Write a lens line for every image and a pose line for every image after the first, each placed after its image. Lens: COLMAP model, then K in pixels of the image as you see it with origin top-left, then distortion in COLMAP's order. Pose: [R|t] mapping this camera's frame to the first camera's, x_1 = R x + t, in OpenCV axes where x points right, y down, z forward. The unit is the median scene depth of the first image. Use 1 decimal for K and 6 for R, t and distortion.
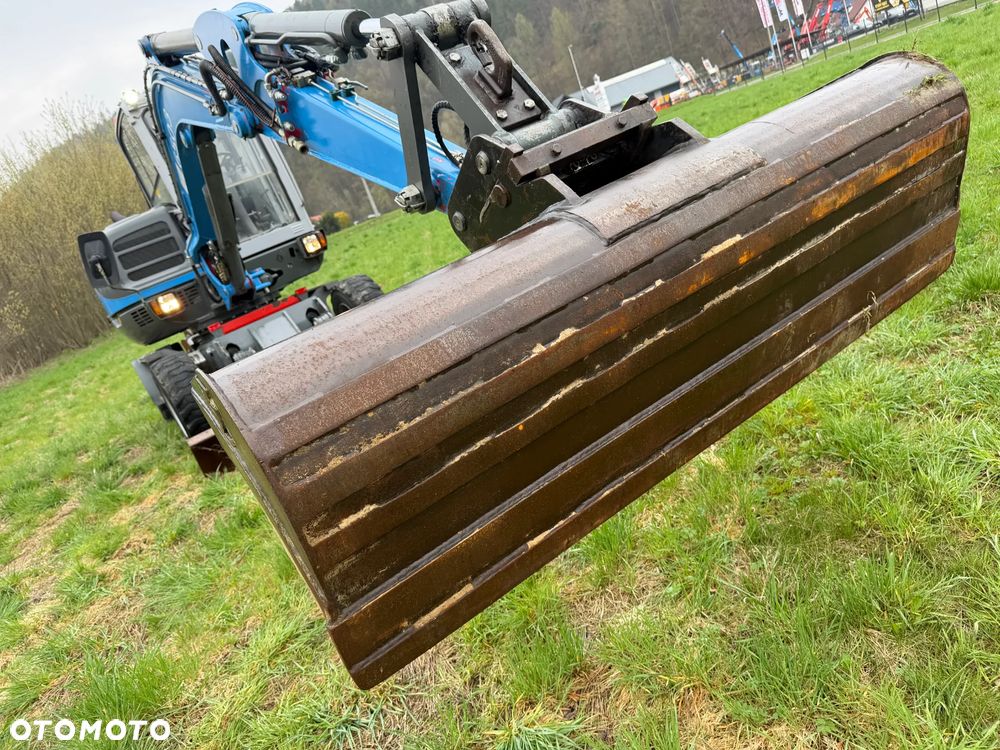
lens RADIAL K [[704.0, 0, 502.2], [0, 704.0, 376.4], [0, 0, 1]] dist [0.056242, -0.073864]
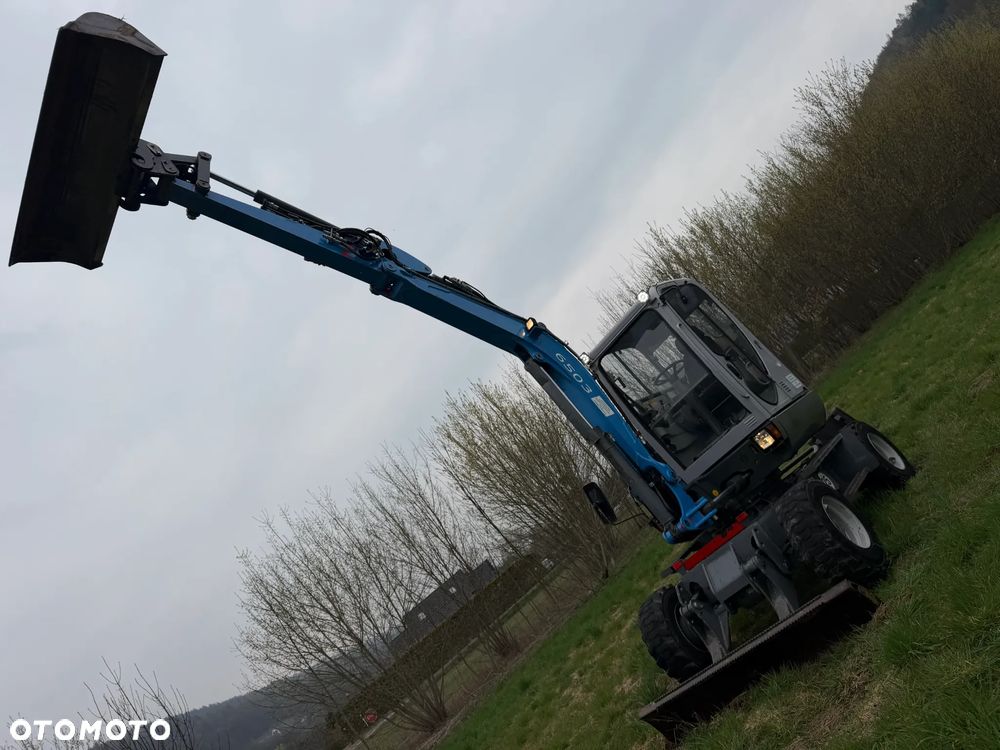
lens RADIAL K [[704.0, 0, 492.7], [0, 704.0, 376.2], [0, 0, 1]] dist [0.056242, -0.073864]
pose [[0.377182, -0.156367, -0.912843, 0.495541], [0.291740, 0.955525, -0.043133, -0.373322], [0.878989, -0.250044, 0.406025, 0.406183]]
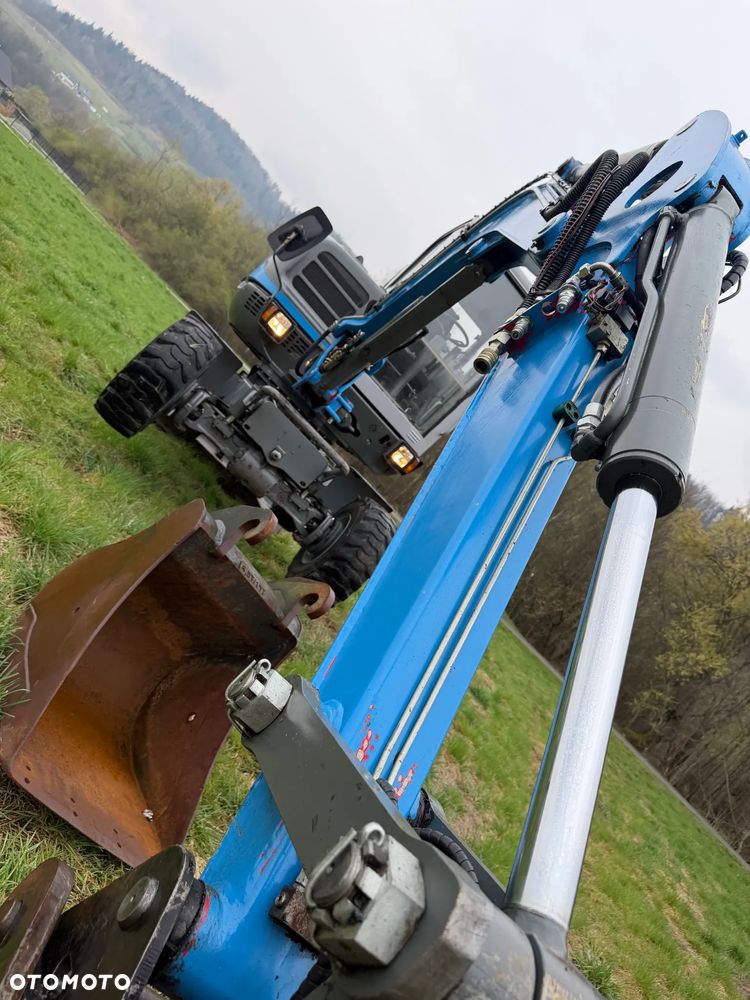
lens RADIAL K [[704.0, 0, 371.6], [0, 704.0, 524.2], [0, 0, 1]] dist [0.056242, -0.073864]
pose [[0.326293, 0.918660, -0.222704, -0.029499], [-0.944313, 0.306196, -0.120484, -0.035254], [-0.042493, 0.249616, 0.967412, 0.259328]]
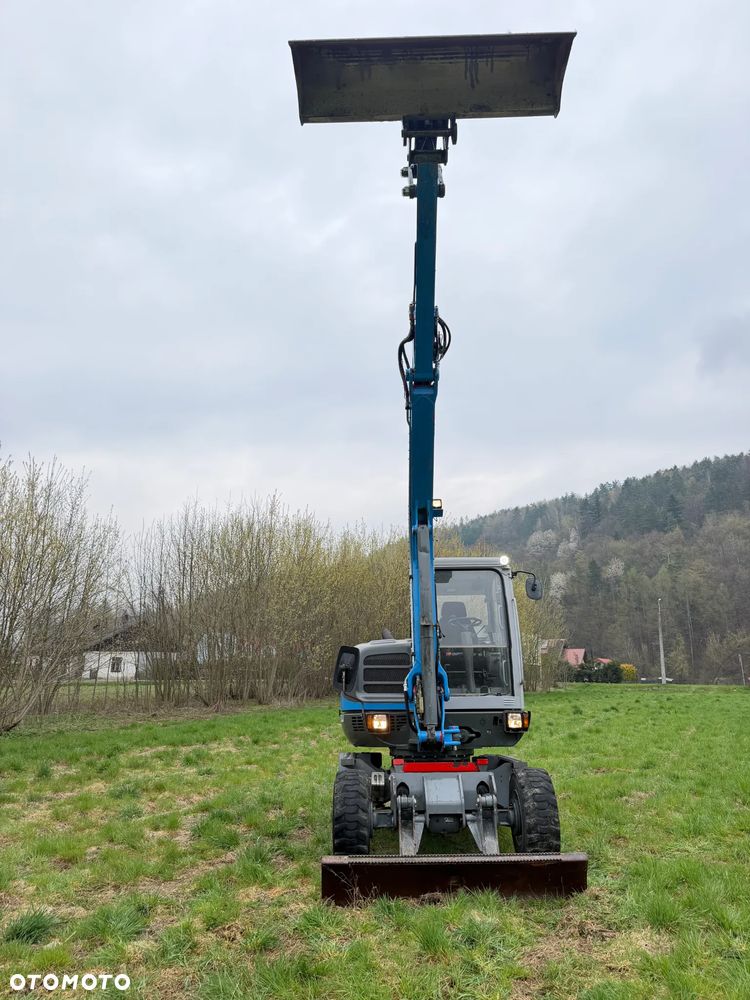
lens RADIAL K [[704.0, 0, 377.1], [0, 704.0, 495.5], [0, 0, 1]] dist [0.056242, -0.073864]
pose [[0.789411, 0.218637, -0.573610, 0.116911], [-0.440599, 0.852446, -0.281441, -0.098649], [0.427438, 0.474904, 0.769261, -0.069975]]
